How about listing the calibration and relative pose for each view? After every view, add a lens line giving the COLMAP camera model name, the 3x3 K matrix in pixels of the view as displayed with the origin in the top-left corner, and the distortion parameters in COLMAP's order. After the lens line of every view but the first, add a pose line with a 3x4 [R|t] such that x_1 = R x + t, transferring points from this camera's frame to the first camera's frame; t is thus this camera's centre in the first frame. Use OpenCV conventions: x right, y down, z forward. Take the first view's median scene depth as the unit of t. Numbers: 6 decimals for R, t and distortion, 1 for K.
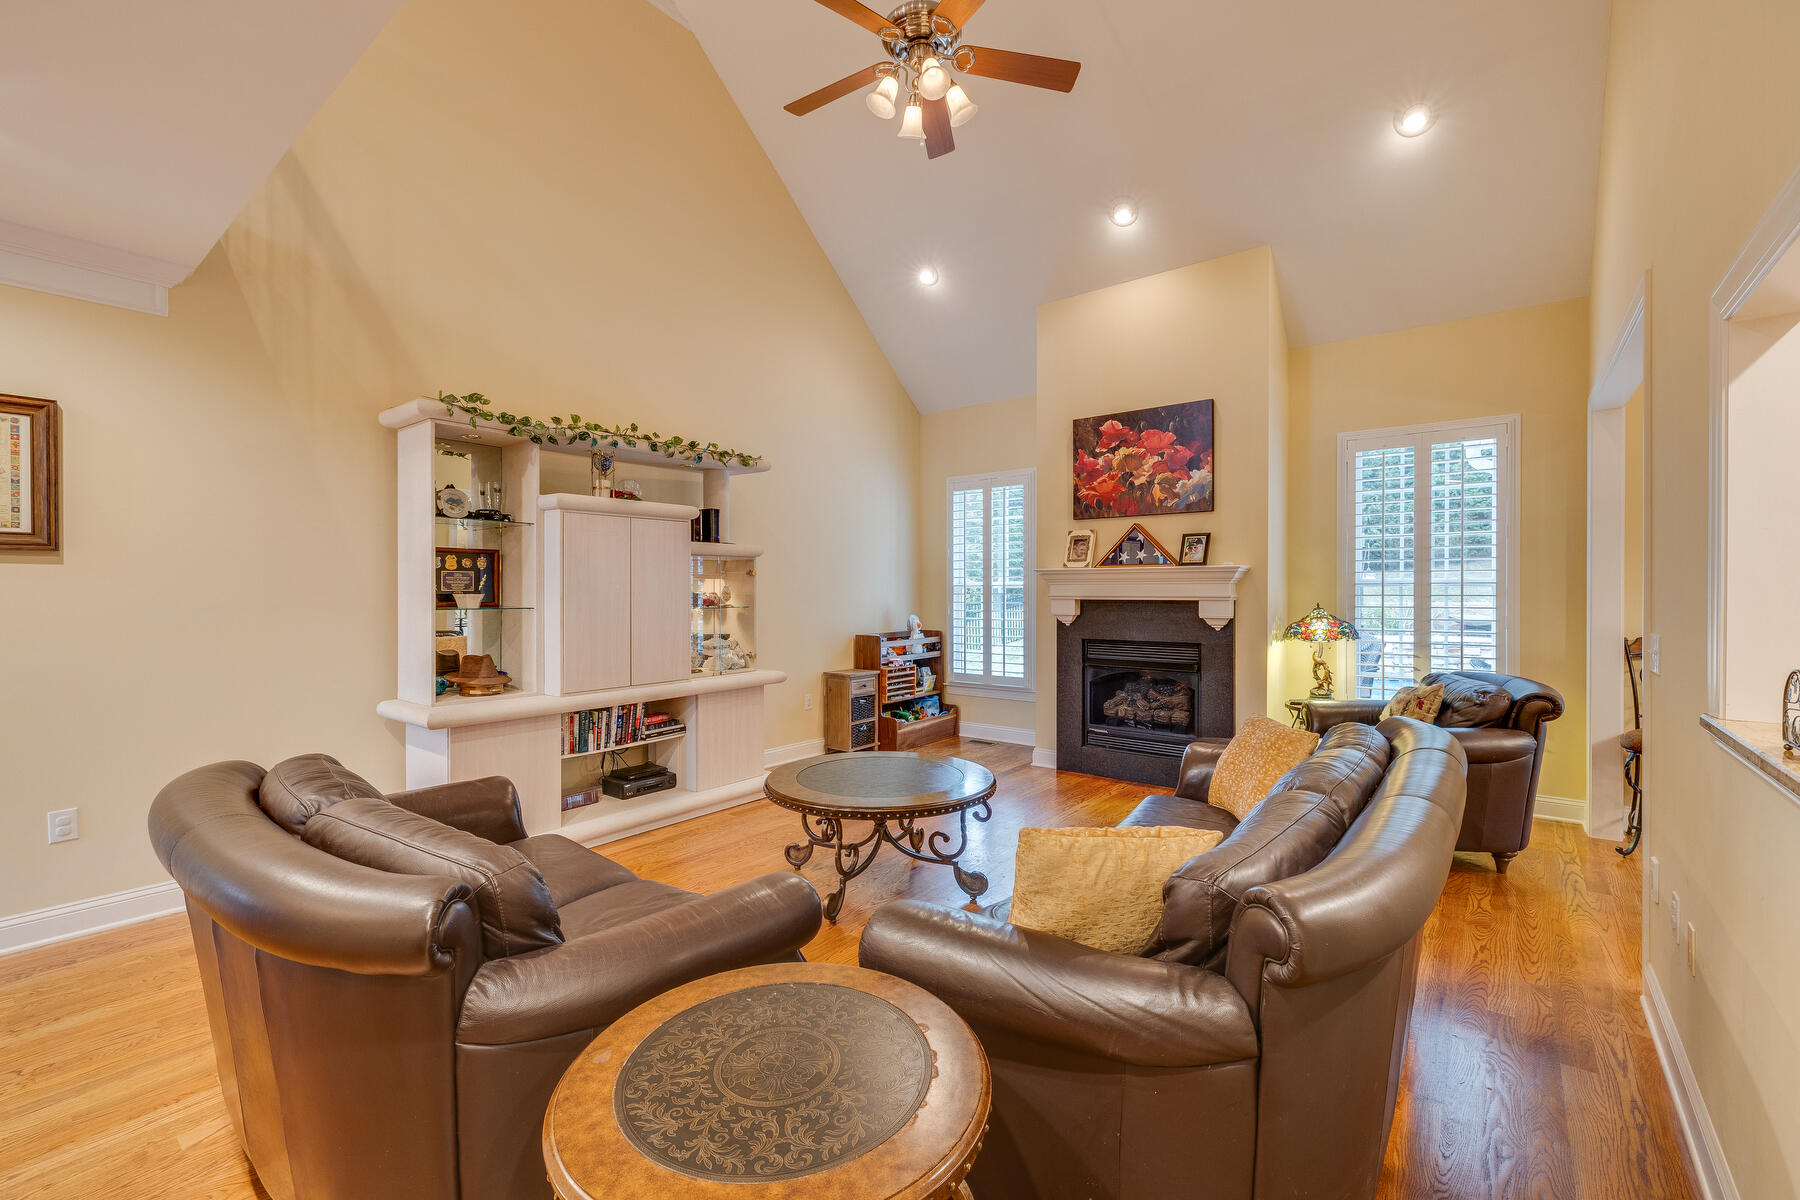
lens RADIAL K [[766.7, 0, 900.0], [0, 766.7, 600.0], [0, 0, 1]] dist [-0.000817, -0.000108]
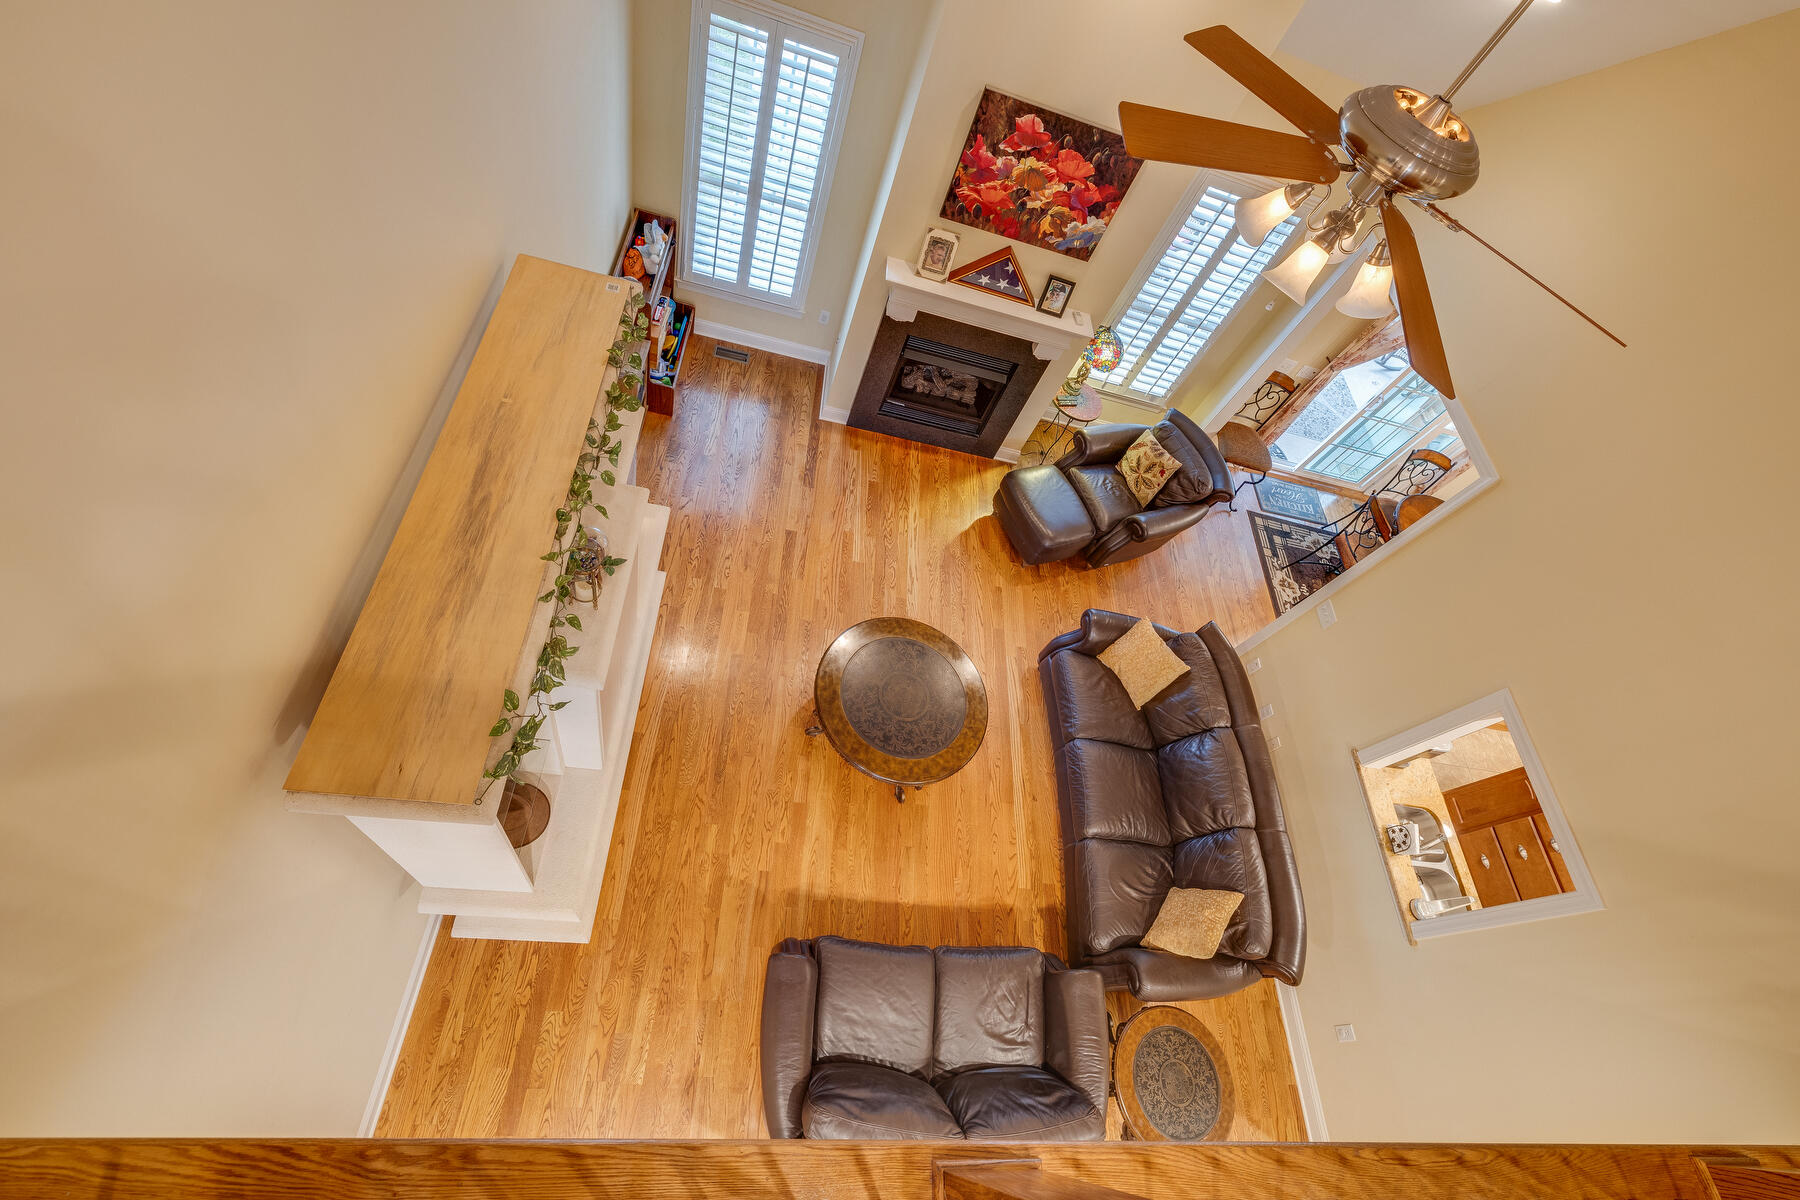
lens RADIAL K [[755.2, 0, 900.0], [0, 755.2, 600.0], [0, 0, 1]] dist [0.001128, 0.000043]
pose [[0.756653, -0.405232, 0.513092, -0.402183], [-0.286742, 0.499593, 0.817426, -0.573580], [-0.587585, -0.765633, 0.261821, 0.529630]]
